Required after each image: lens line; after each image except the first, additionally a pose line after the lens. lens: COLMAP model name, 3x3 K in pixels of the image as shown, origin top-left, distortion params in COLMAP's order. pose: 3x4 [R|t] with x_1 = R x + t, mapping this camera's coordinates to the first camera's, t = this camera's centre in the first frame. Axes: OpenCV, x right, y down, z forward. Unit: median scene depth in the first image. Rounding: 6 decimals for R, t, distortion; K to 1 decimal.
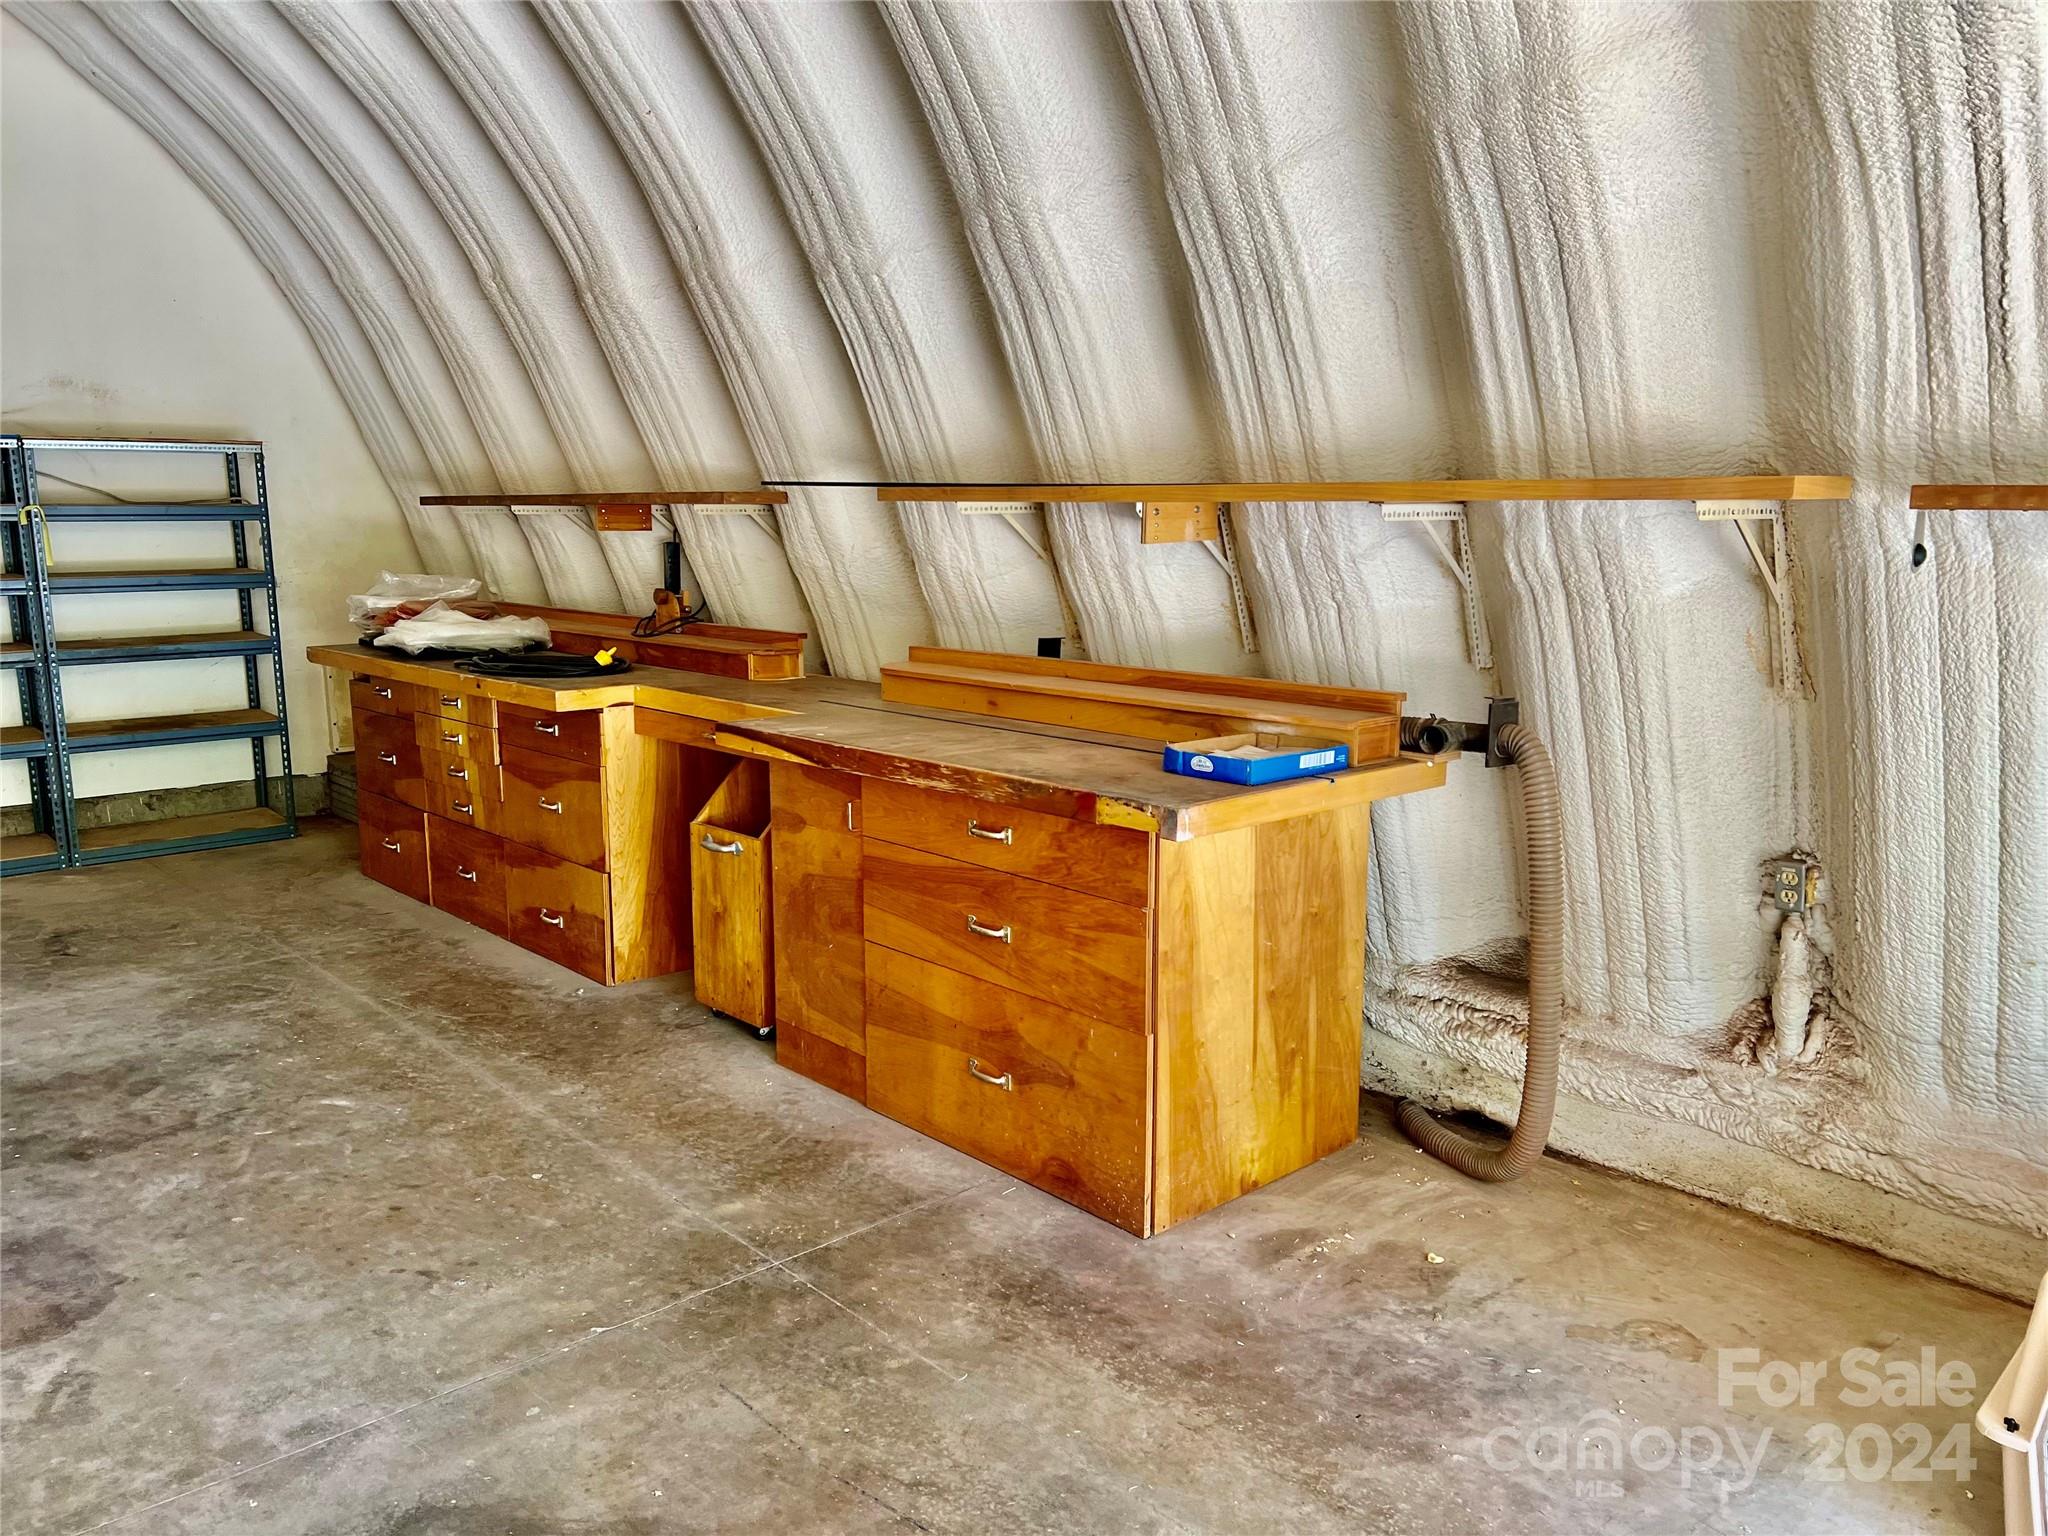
lens RADIAL K [[1523.7, 0, 1026.0], [0, 1523.7, 773.4], [0, 0, 1]] dist [0.034190, -0.028945]
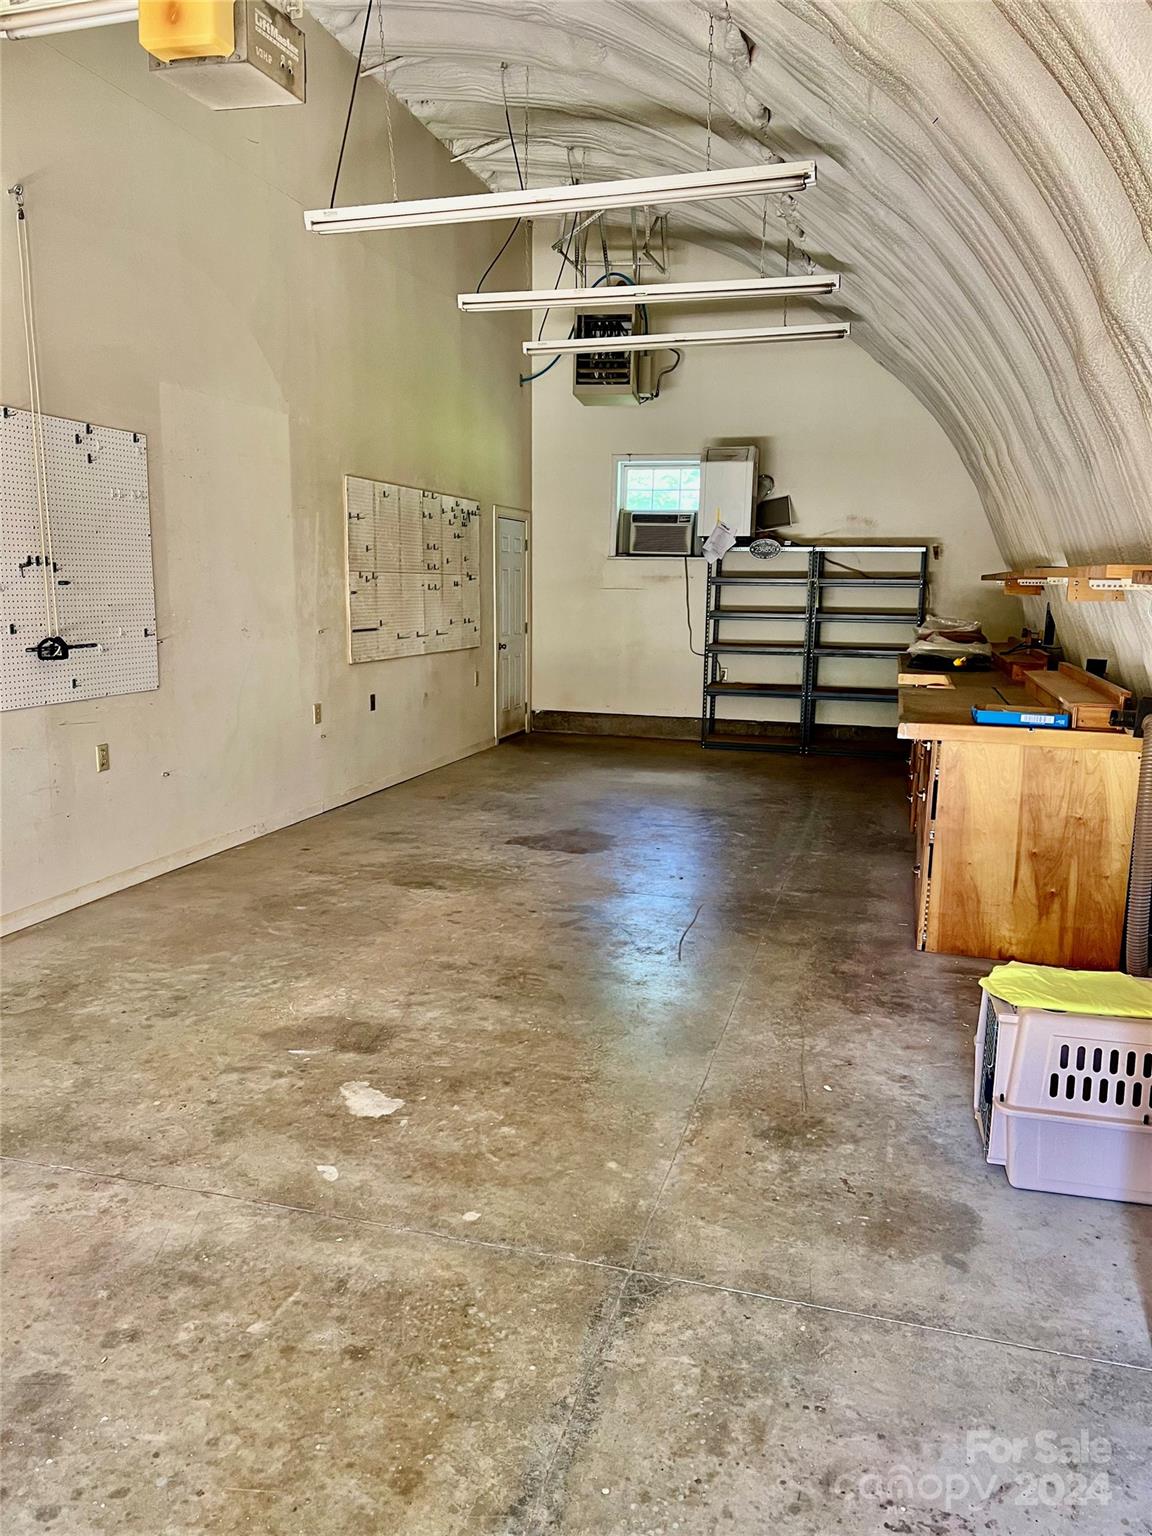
lens RADIAL K [[1142.8, 0, 571.3], [0, 1142.8, 767.7], [0, 0, 1]] dist [0.034190, -0.028945]
pose [[0.531017, 0.150464, -0.833896, 0.990449], [-0.163013, 0.983866, 0.073719, 0.034835], [0.831534, 0.096790, 0.546977, -0.194587]]
